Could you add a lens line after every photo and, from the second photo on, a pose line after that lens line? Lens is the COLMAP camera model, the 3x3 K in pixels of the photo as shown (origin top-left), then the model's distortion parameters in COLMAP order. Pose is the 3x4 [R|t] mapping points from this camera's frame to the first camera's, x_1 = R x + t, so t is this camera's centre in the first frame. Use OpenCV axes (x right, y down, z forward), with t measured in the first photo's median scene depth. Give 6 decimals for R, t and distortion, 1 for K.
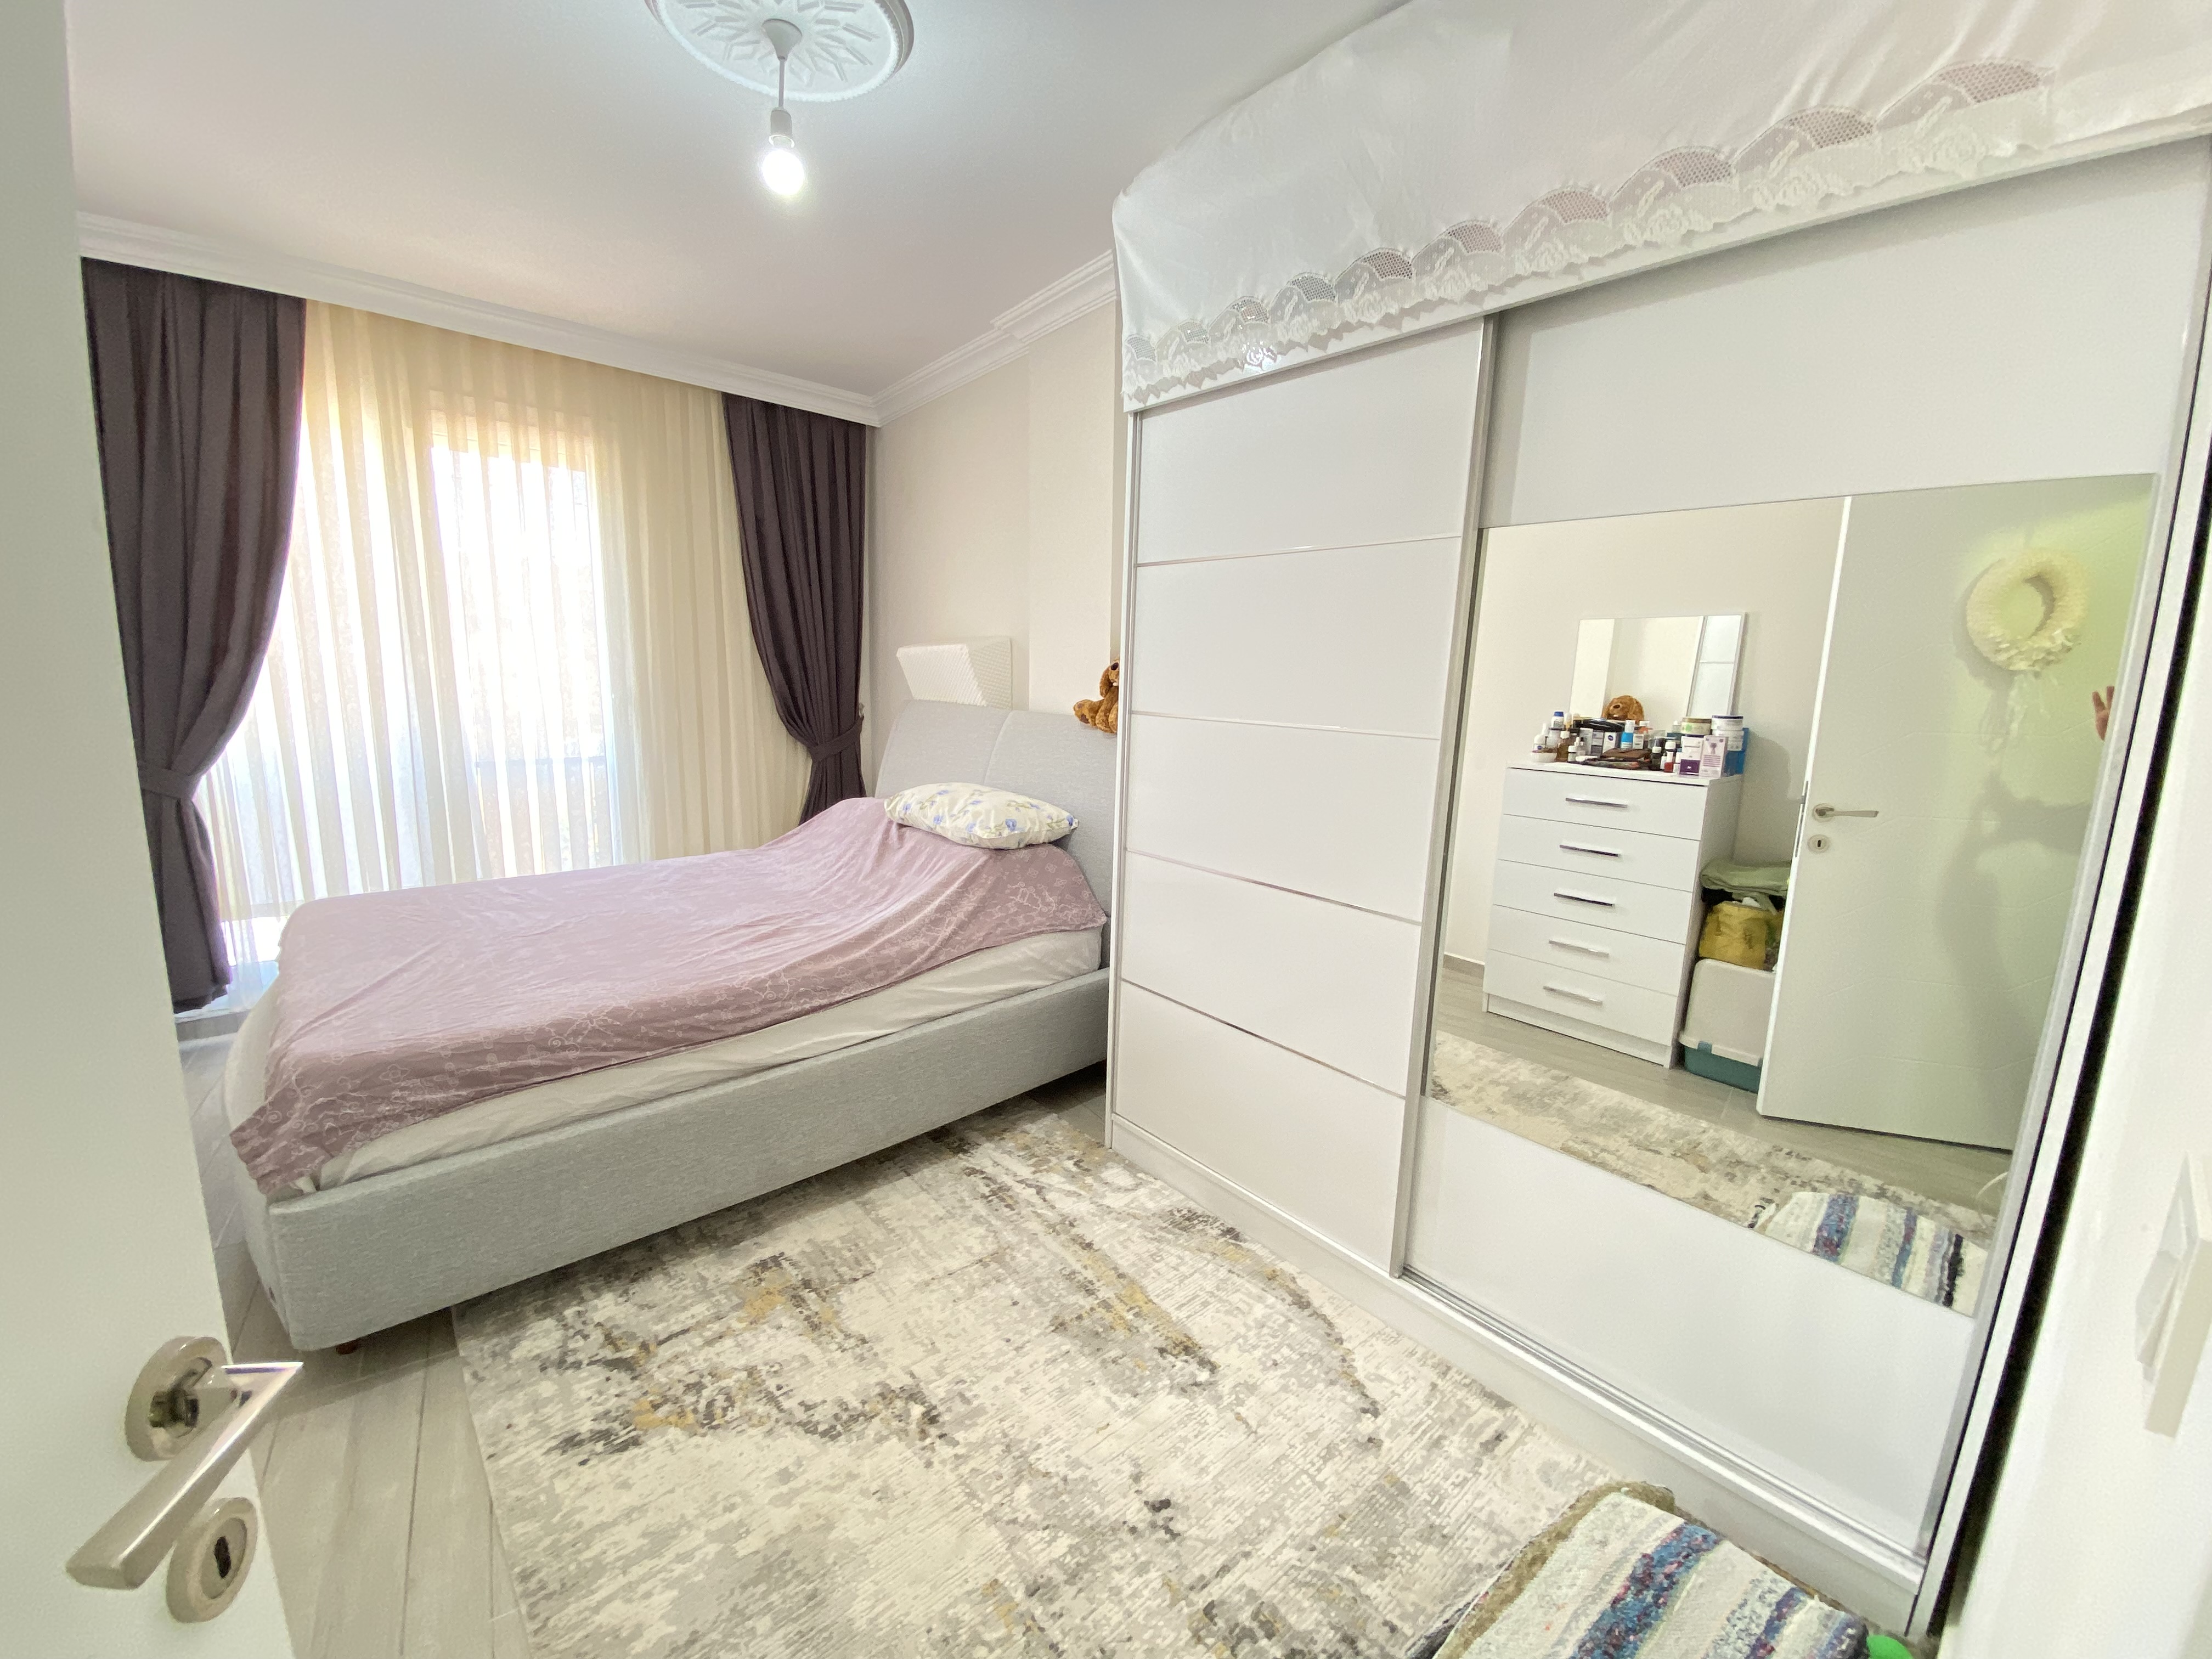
lens RADIAL K [[914.1, 0, 1104.2], [0, 914.1, 819.2], [0, 0, 1]] dist [0.028775, -0.024812]
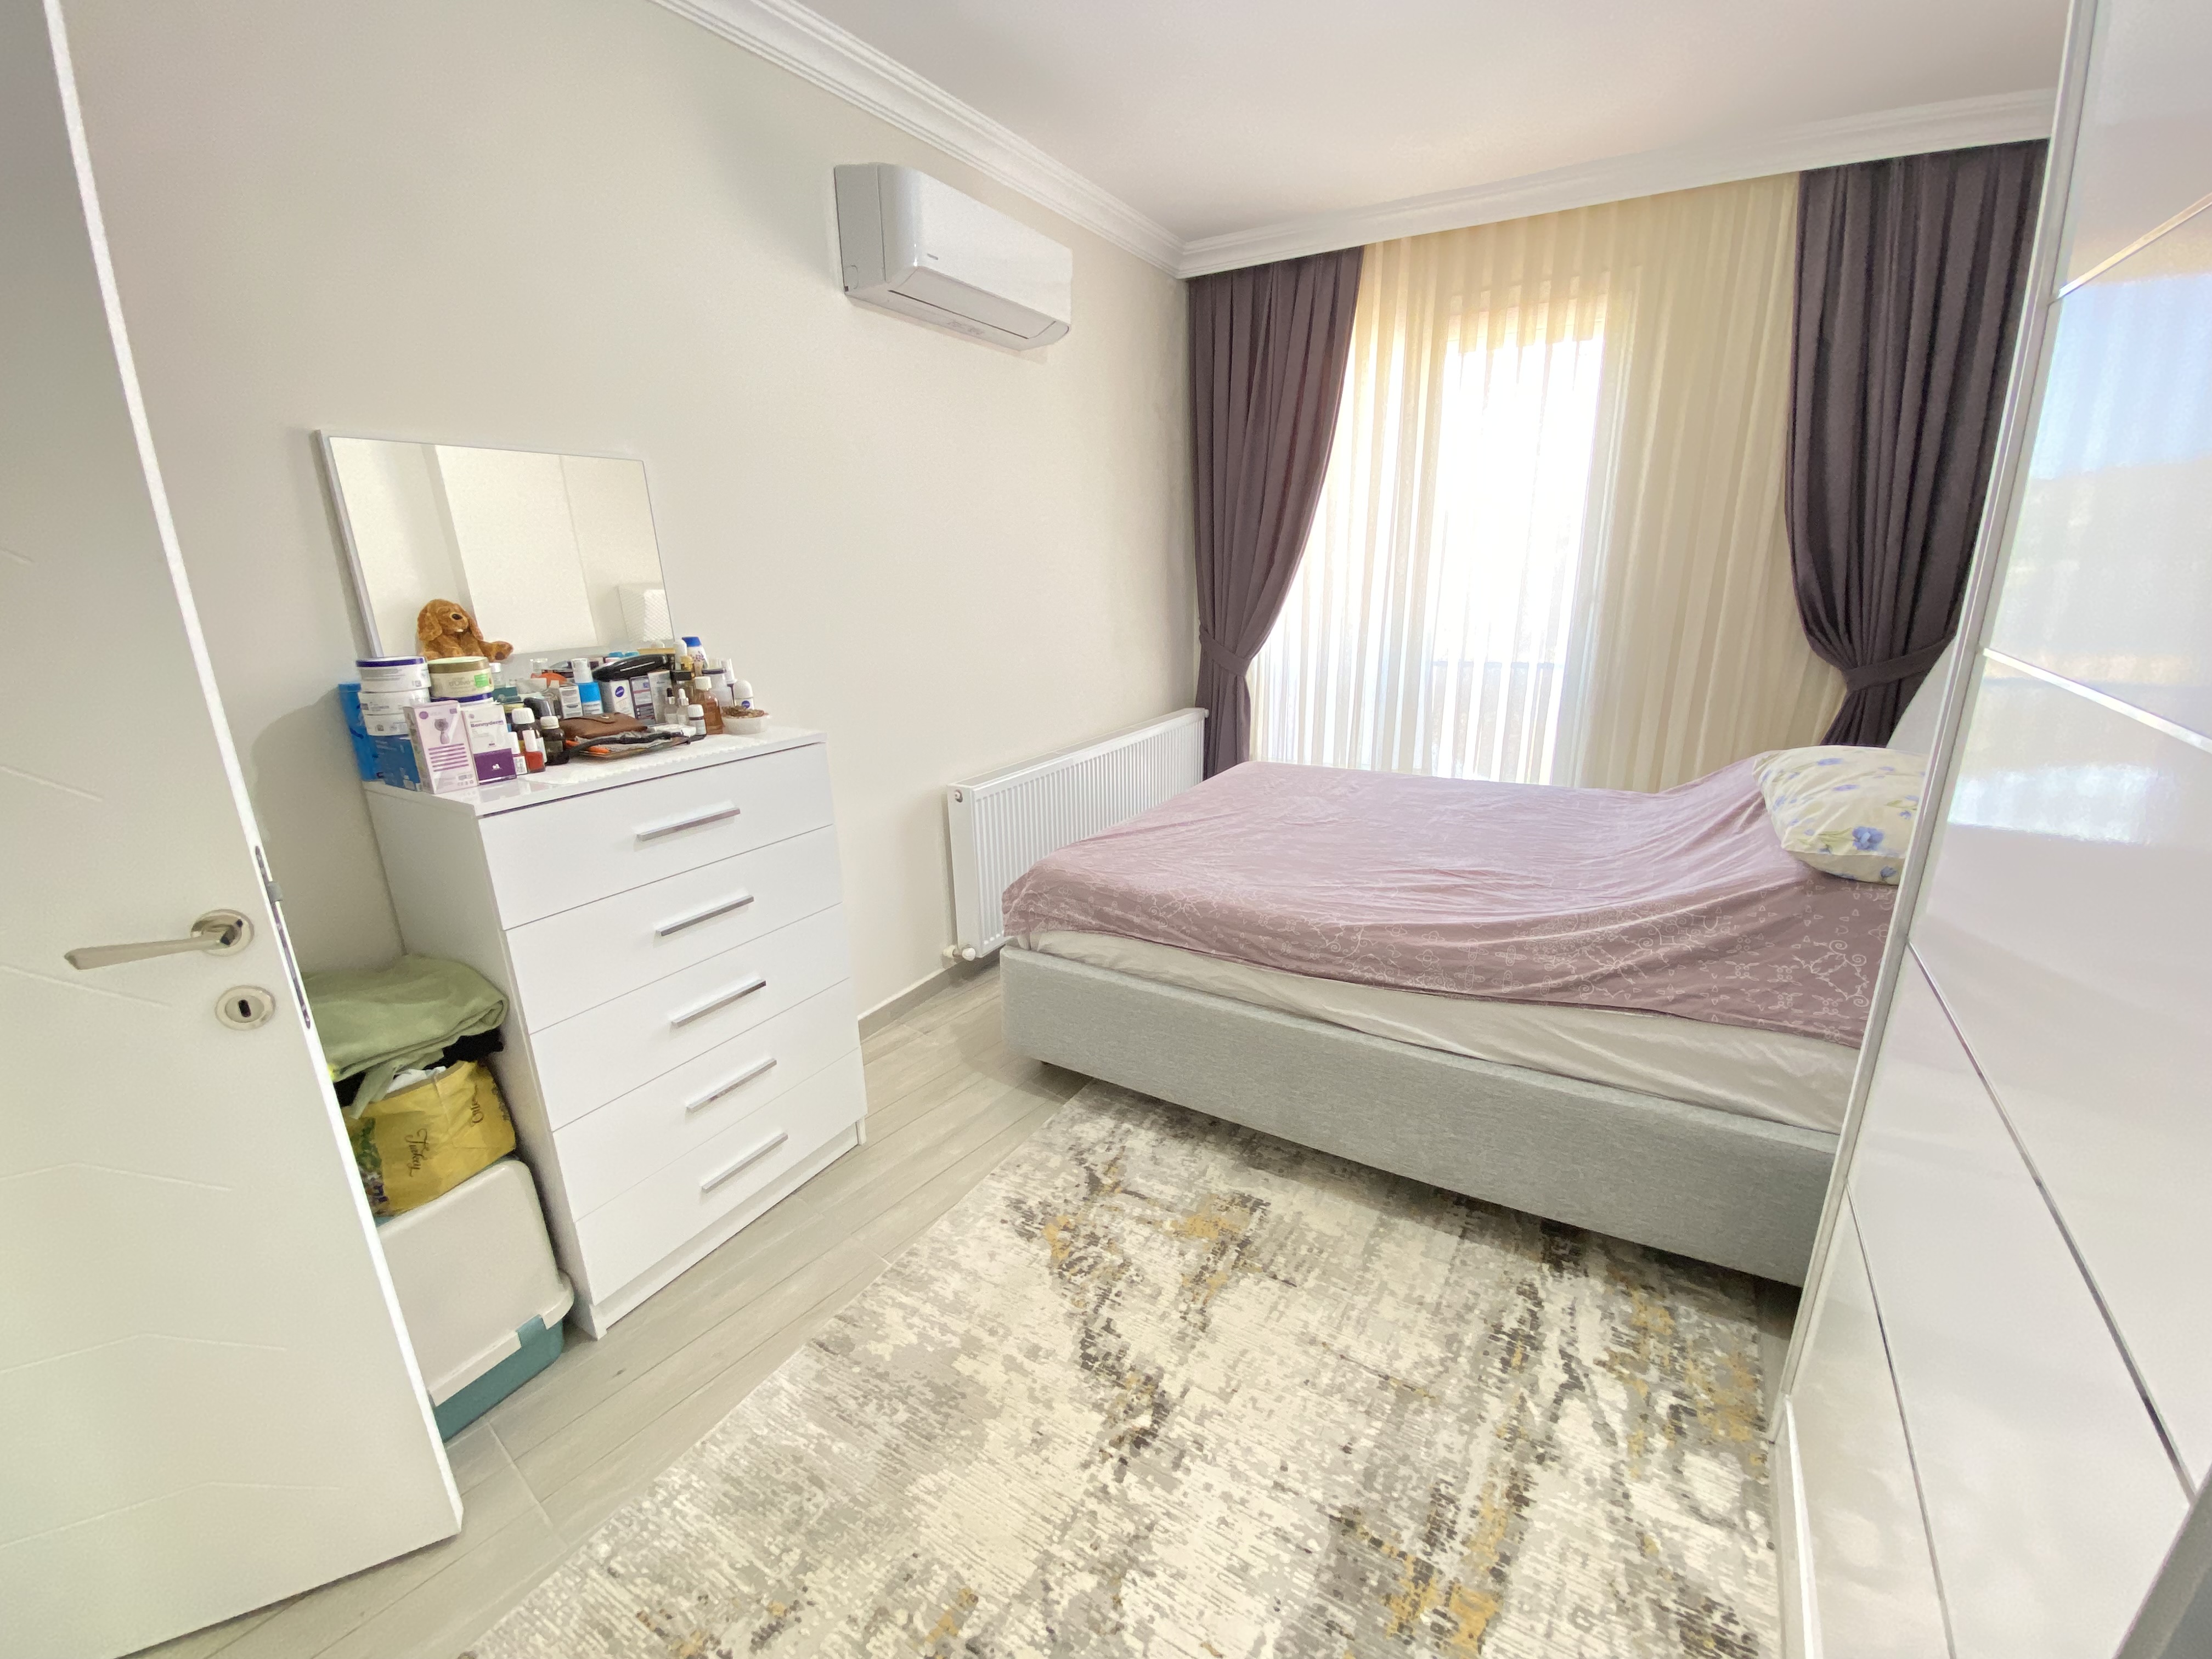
lens RADIAL K [[914.1, 0, 1104.2], [0, 914.1, 819.2], [0, 0, 1]] dist [0.028775, -0.024812]
pose [[0.296737, 0.232528, -0.926217, 0.392281], [-0.124064, 0.971069, 0.204041, -0.089735], [0.946866, 0.054364, 0.317000, 0.520990]]
